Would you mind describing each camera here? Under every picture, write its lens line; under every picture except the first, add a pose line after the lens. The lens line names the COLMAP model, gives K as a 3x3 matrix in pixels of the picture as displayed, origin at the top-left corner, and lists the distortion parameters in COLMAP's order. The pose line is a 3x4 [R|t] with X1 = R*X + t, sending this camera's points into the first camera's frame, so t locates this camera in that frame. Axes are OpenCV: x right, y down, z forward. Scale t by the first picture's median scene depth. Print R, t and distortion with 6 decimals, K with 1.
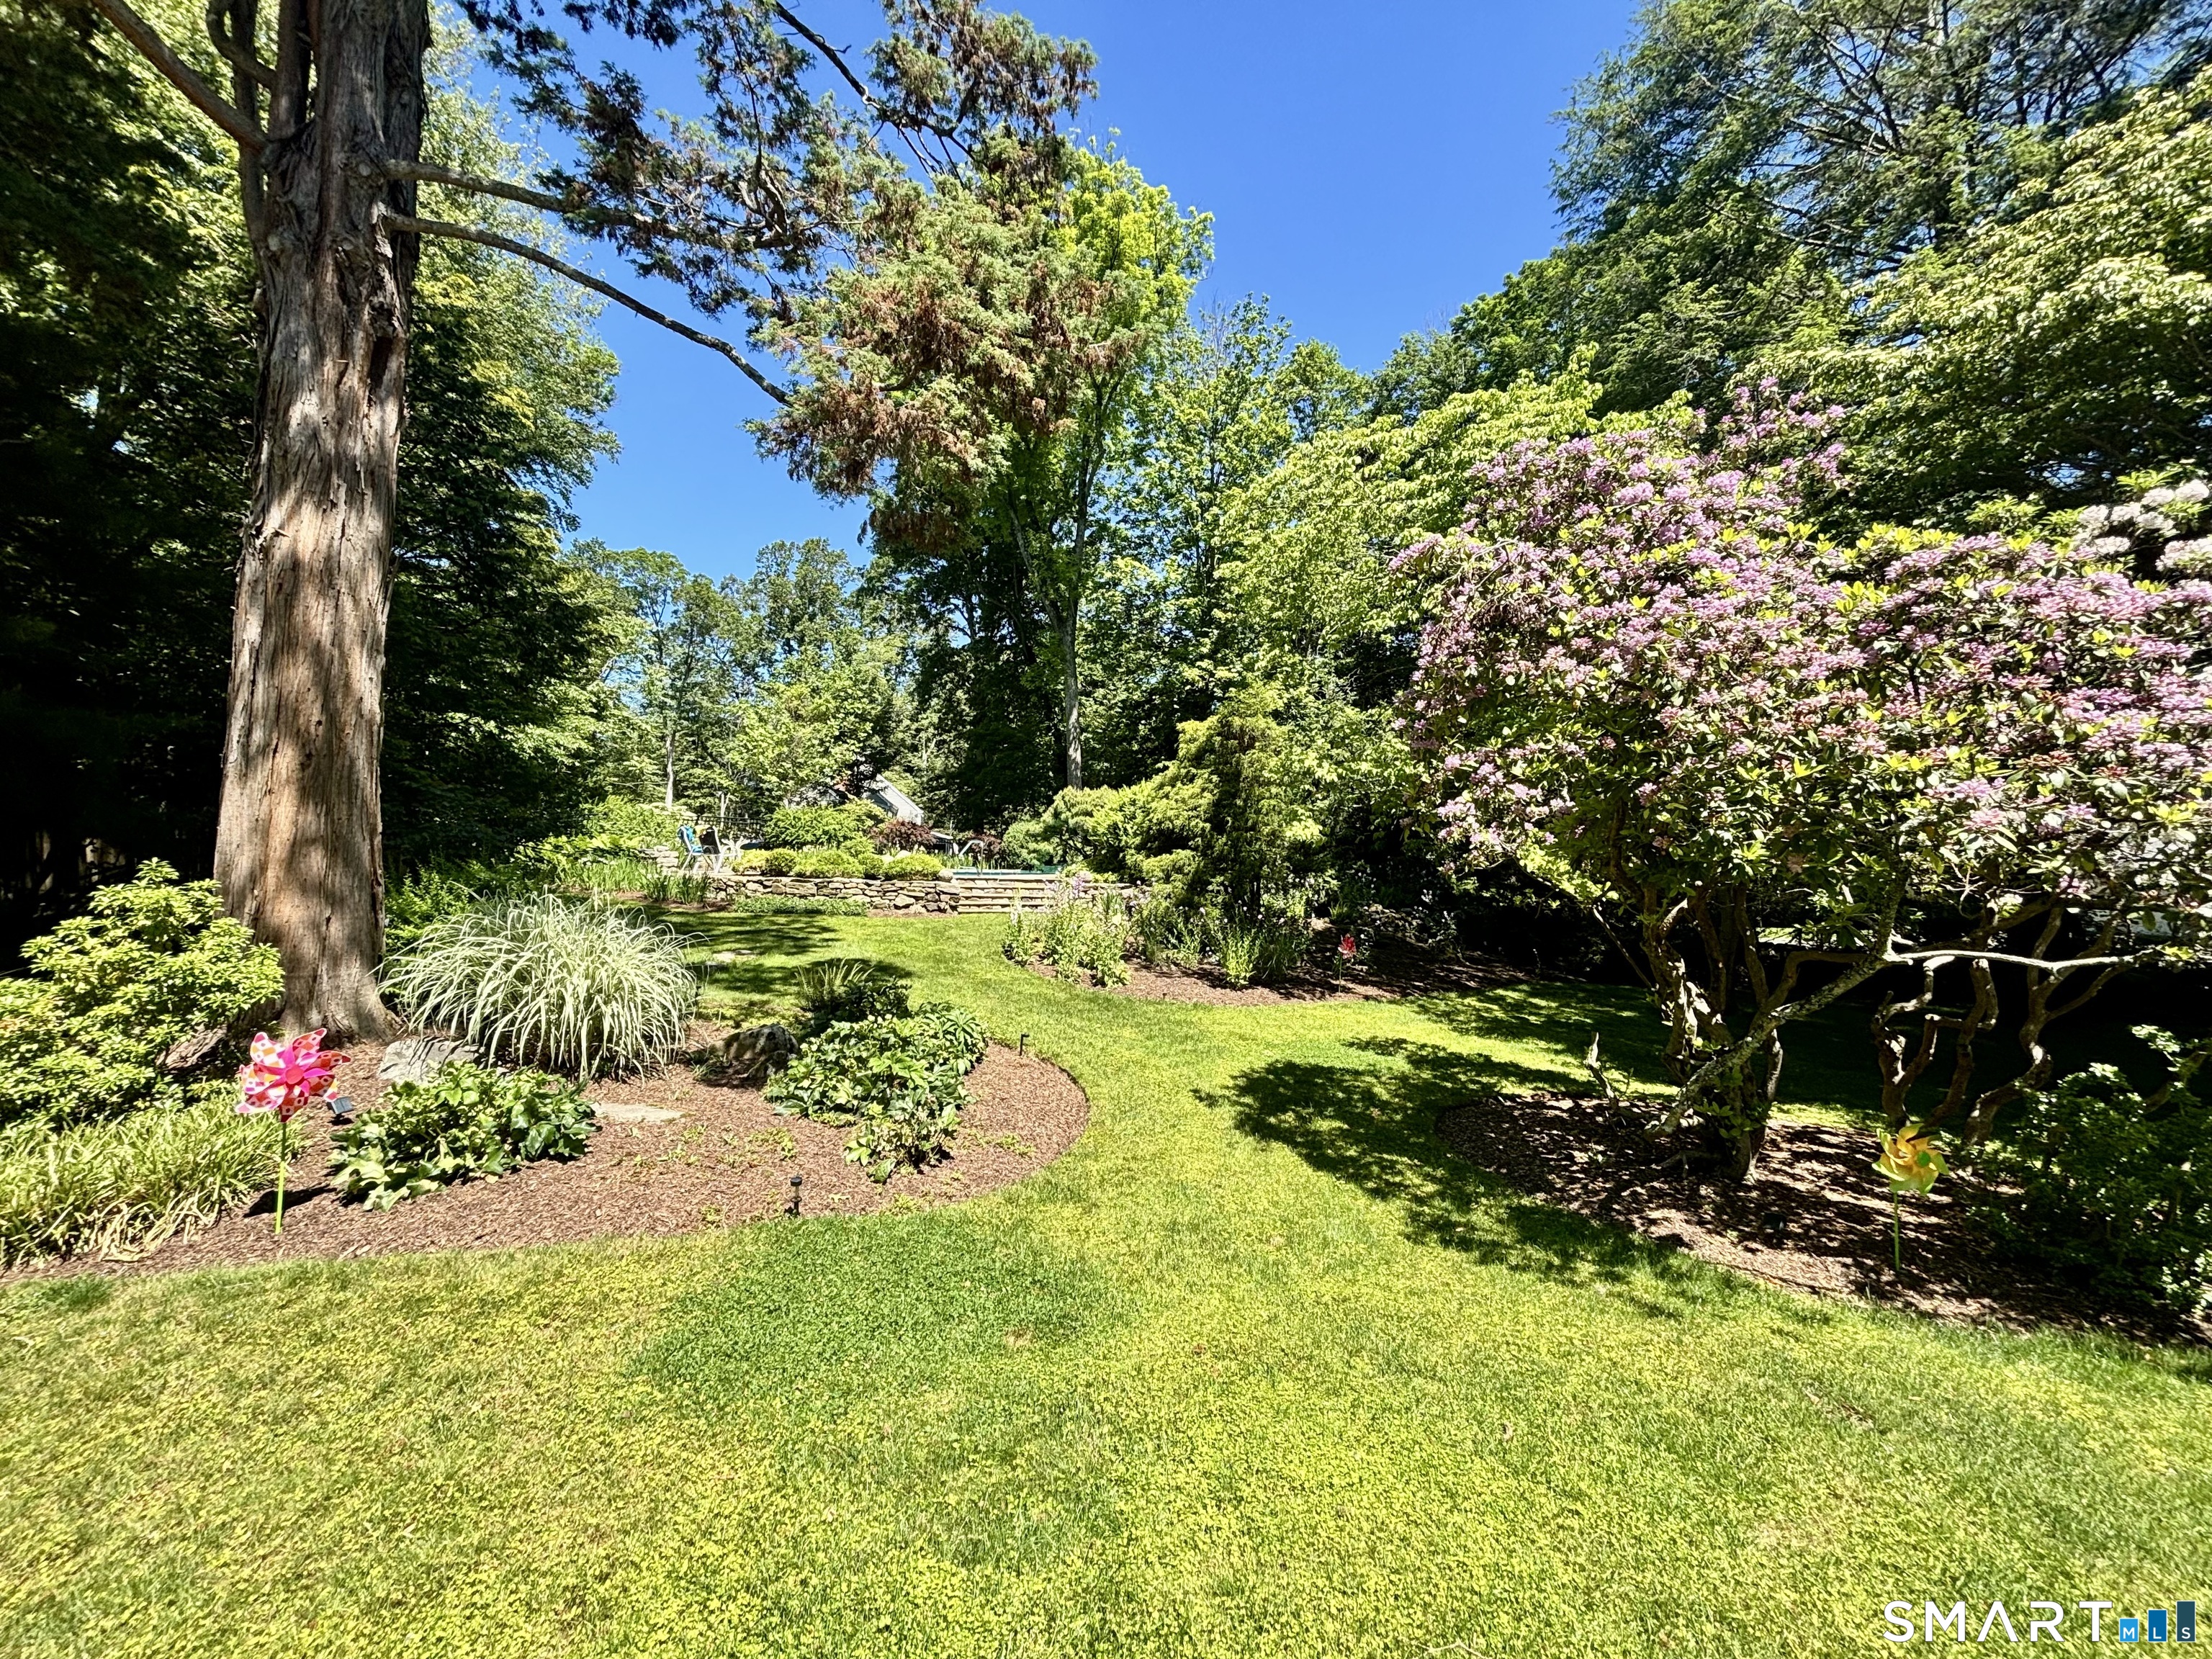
lens RADIAL K [[897.2, 0, 1112.9], [0, 897.2, 821.7], [0, 0, 1]] dist [-0.001047, 0.001275]
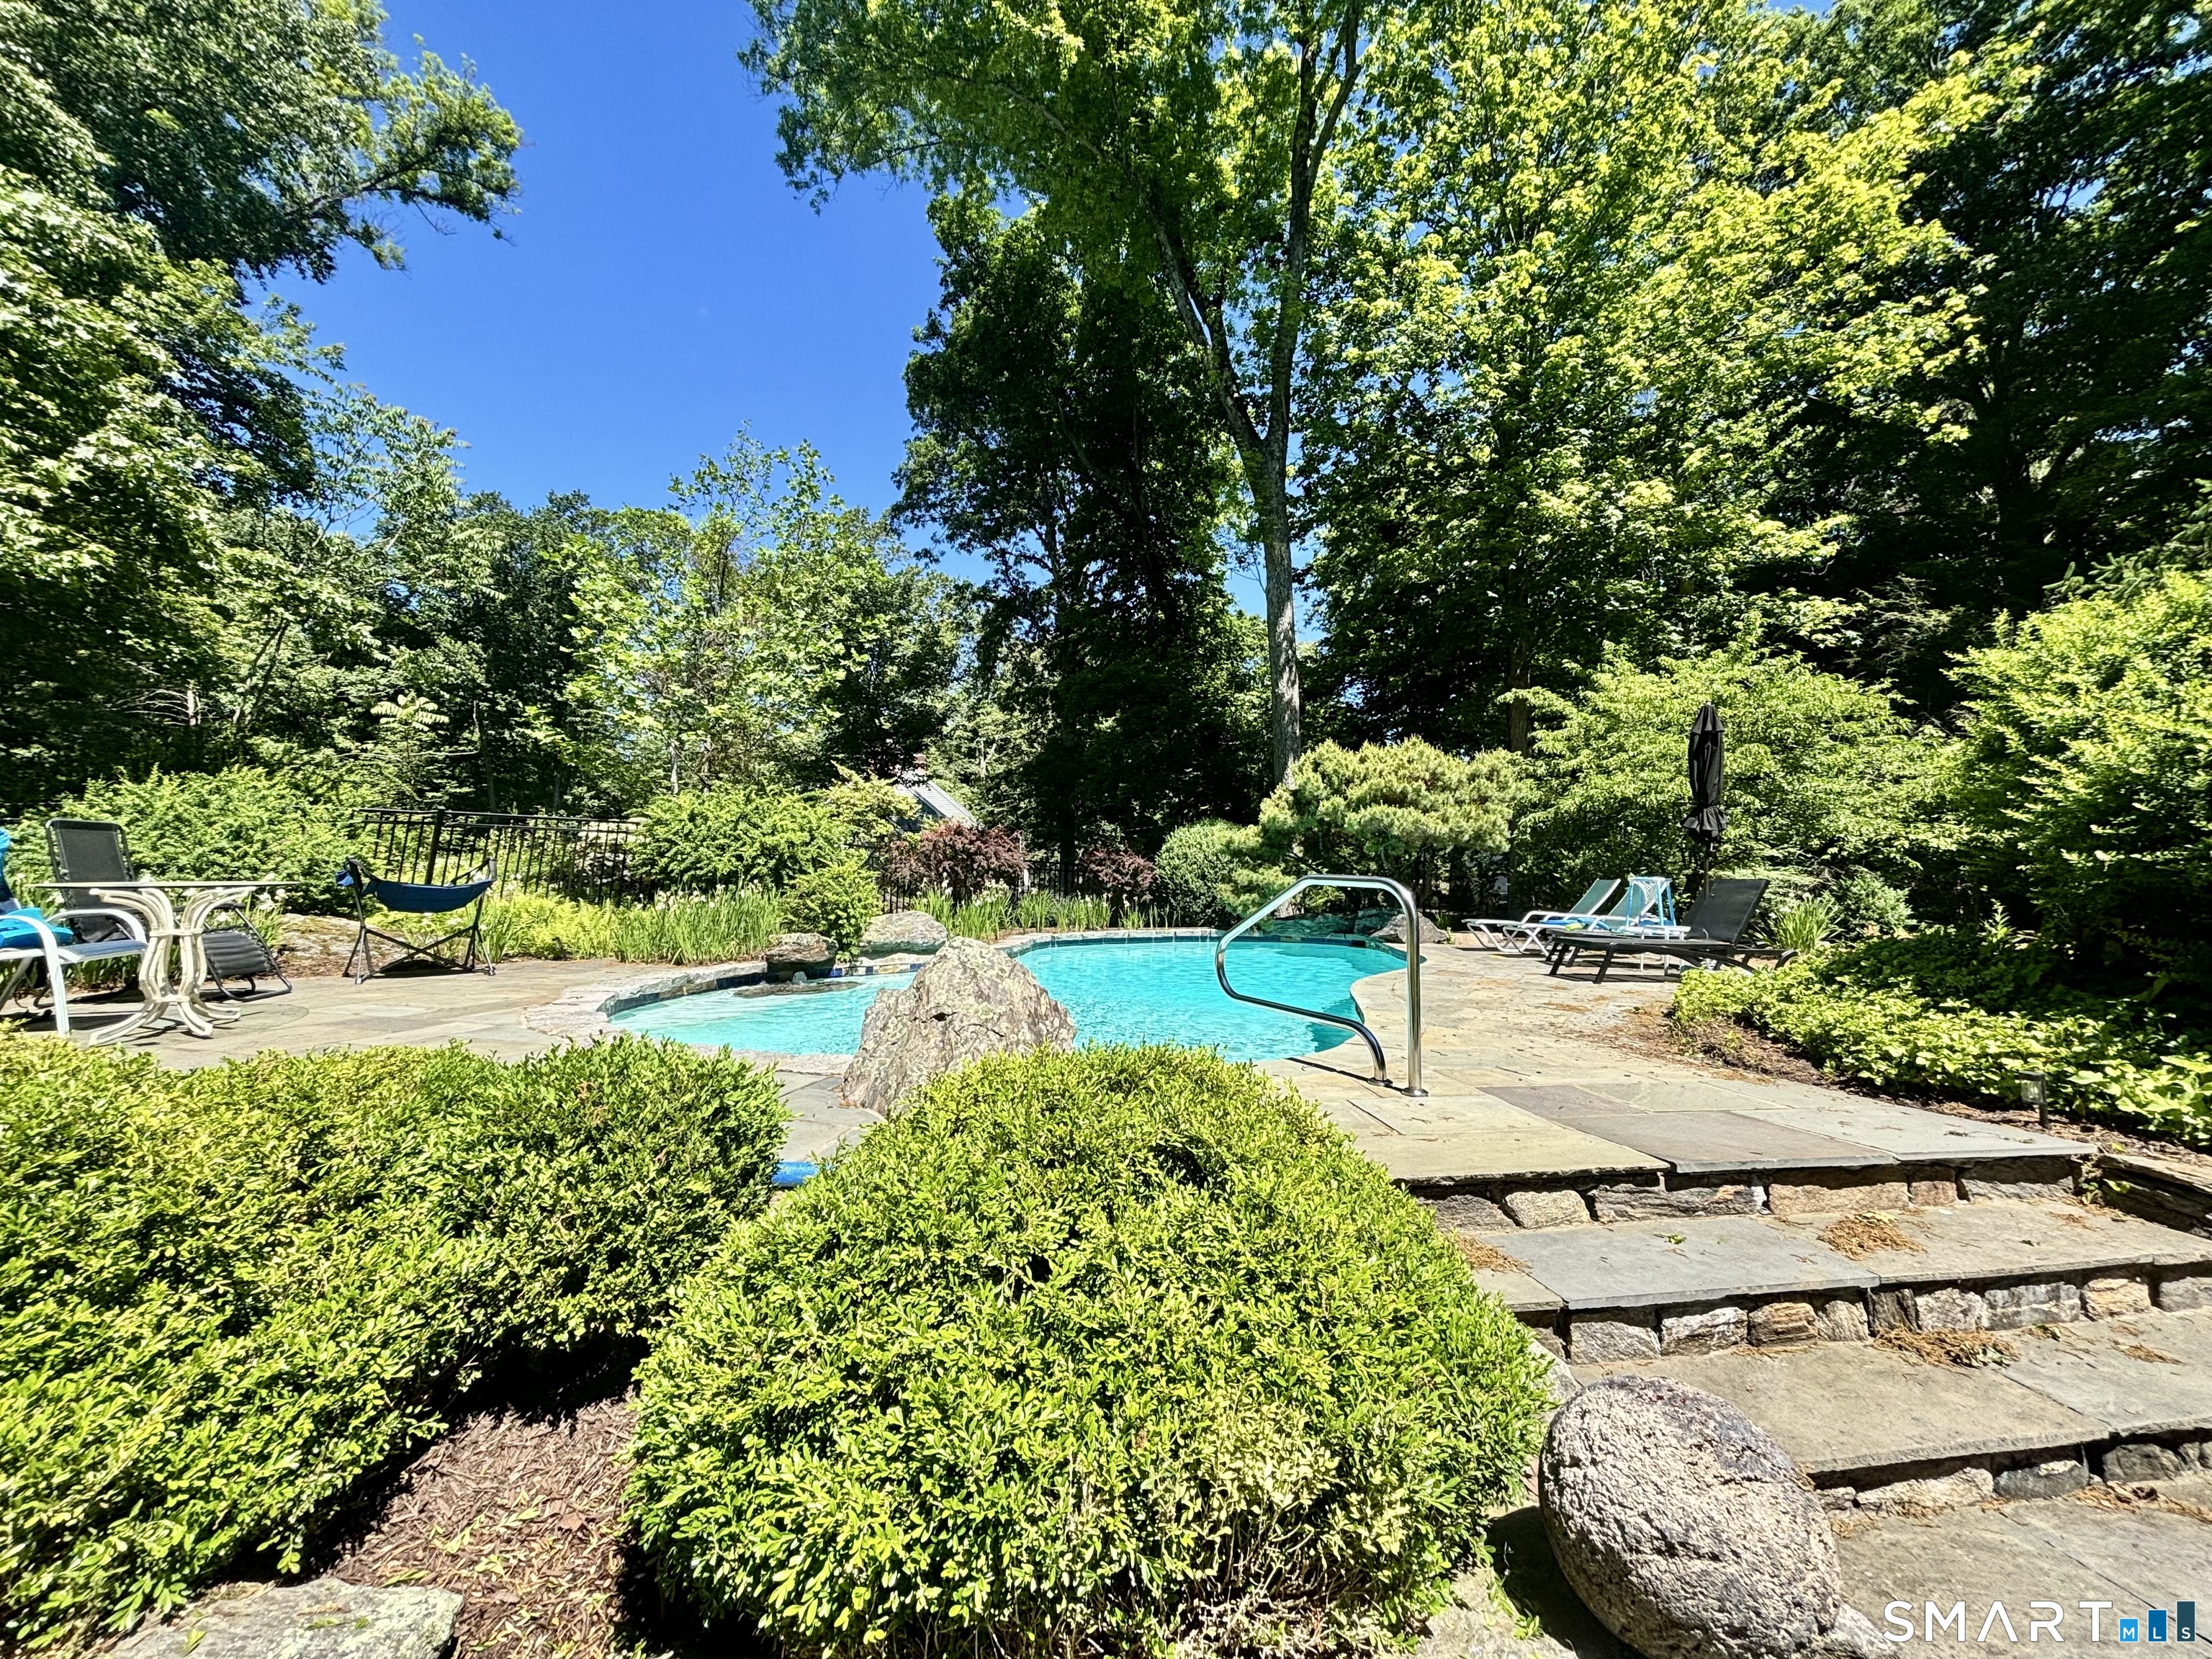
lens RADIAL K [[897.2, 0, 1101.9], [0, 897.2, 833.5], [0, 0, 1]] dist [-0.001047, 0.001275]
pose [[0.997282, -0.013705, -0.072395, -0.127938], [0.013292, 0.999893, -0.006173, 0.007651], [0.072472, 0.005194, 0.997357, 0.547081]]
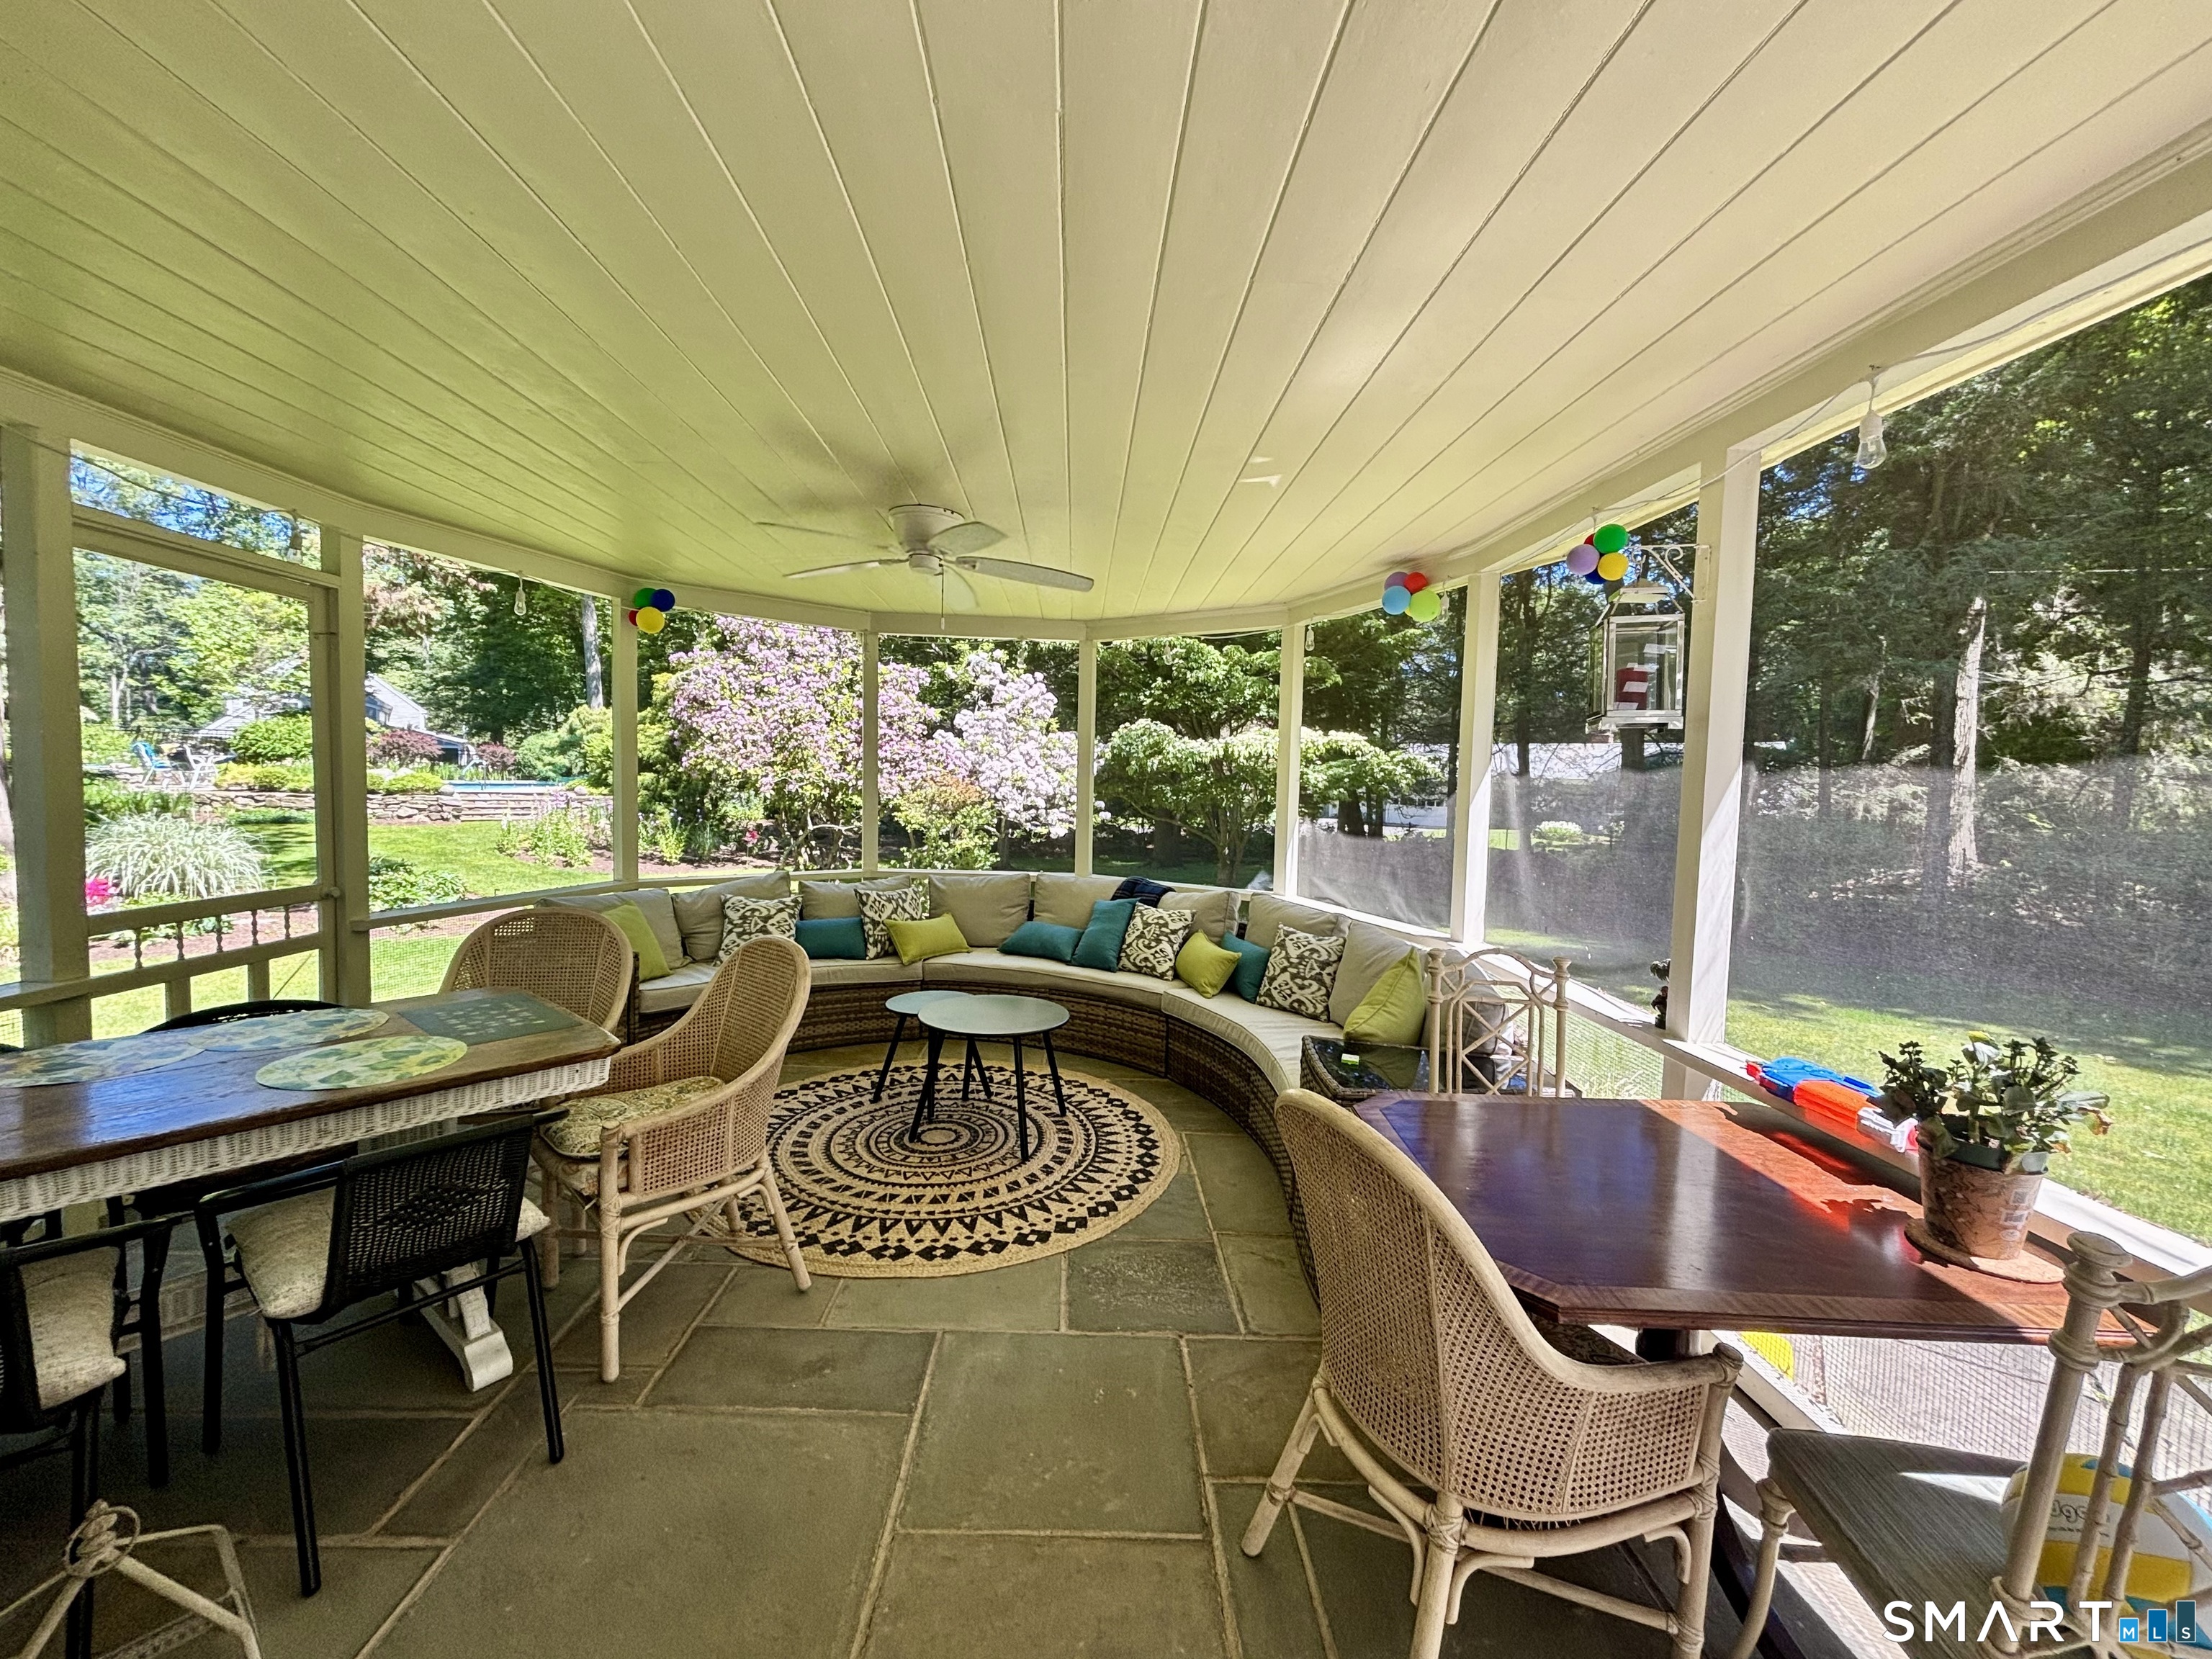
lens RADIAL K [[897.2, 0, 1093.4], [0, 897.2, 832.9], [0, 0, 1]] dist [-0.001047, 0.001275]
pose [[0.910733, -0.023497, 0.412327, 0.061835], [-0.026481, 0.993003, 0.115078, -0.026441], [-0.412147, -0.115724, 0.903738, -0.266234]]
